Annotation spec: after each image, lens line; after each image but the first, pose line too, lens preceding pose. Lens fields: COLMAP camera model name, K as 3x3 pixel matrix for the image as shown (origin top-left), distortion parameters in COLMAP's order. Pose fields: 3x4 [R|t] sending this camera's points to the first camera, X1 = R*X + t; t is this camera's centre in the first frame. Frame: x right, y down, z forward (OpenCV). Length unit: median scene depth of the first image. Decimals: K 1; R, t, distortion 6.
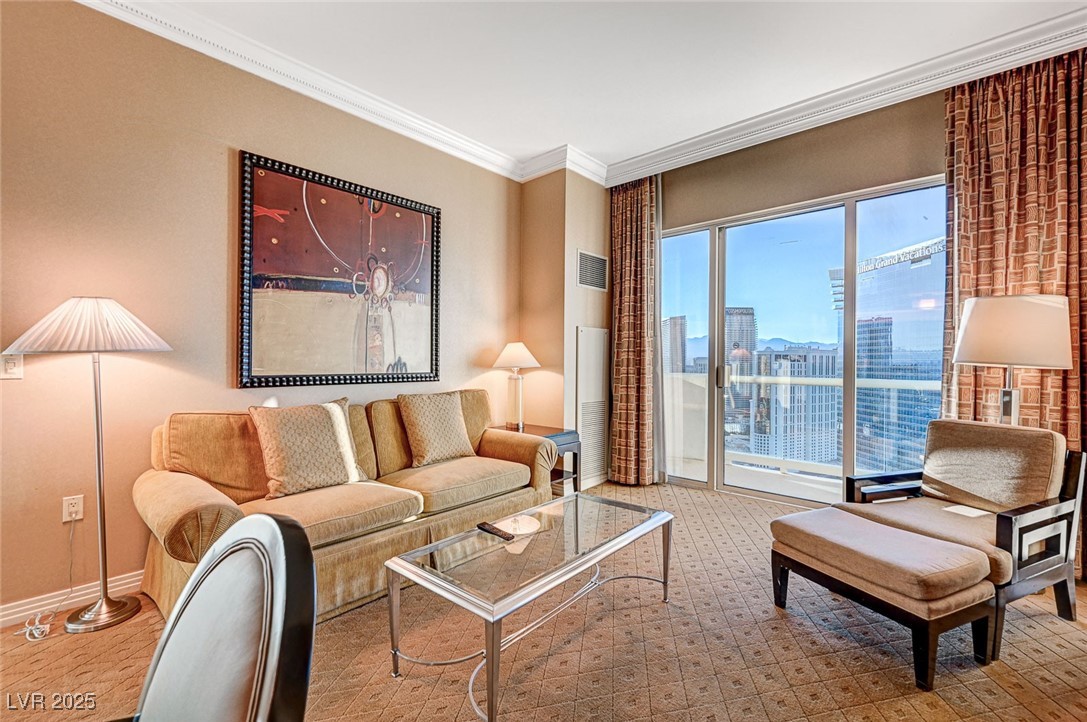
lens RADIAL K [[445.9, 0, 541.7], [0, 445.9, 360.6], [0, 0, 1]] dist [-0.001712, 0.000444]
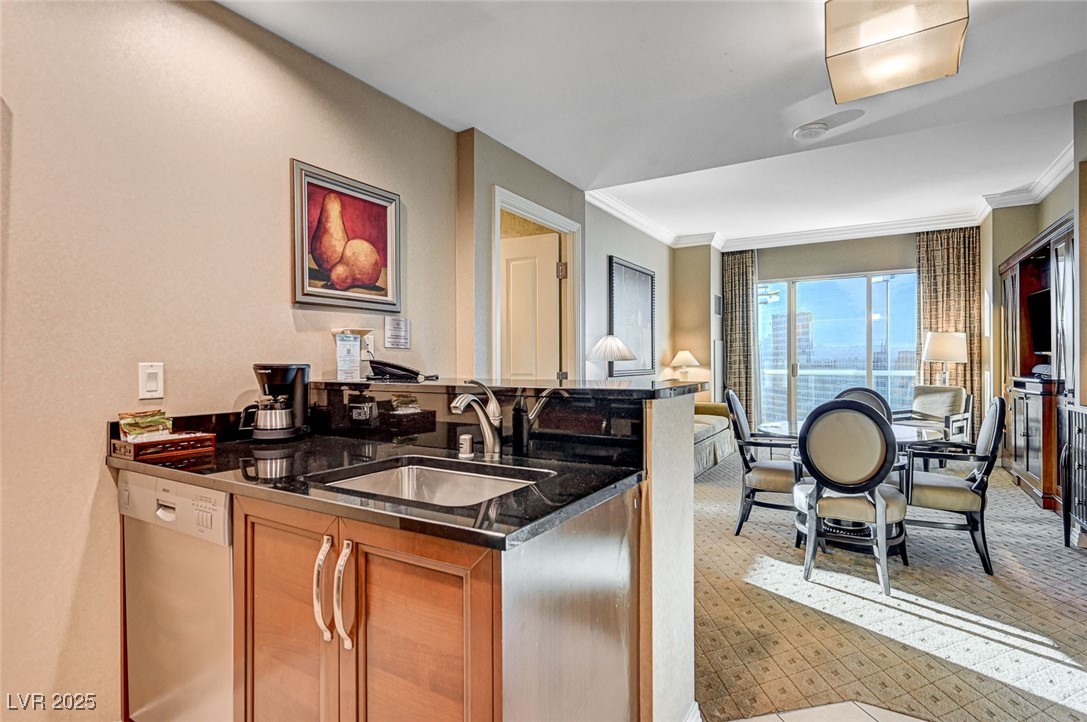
lens RADIAL K [[517.1, 0, 542.7], [0, 517.1, 361.1], [0, 0, 1]] dist [-0.002221, -0.000152]
pose [[0.983446, -0.007872, 0.181031, -1.427151], [0.008660, 0.999956, -0.003563, 0.002308], [-0.180995, 0.005071, 0.983471, -1.206925]]
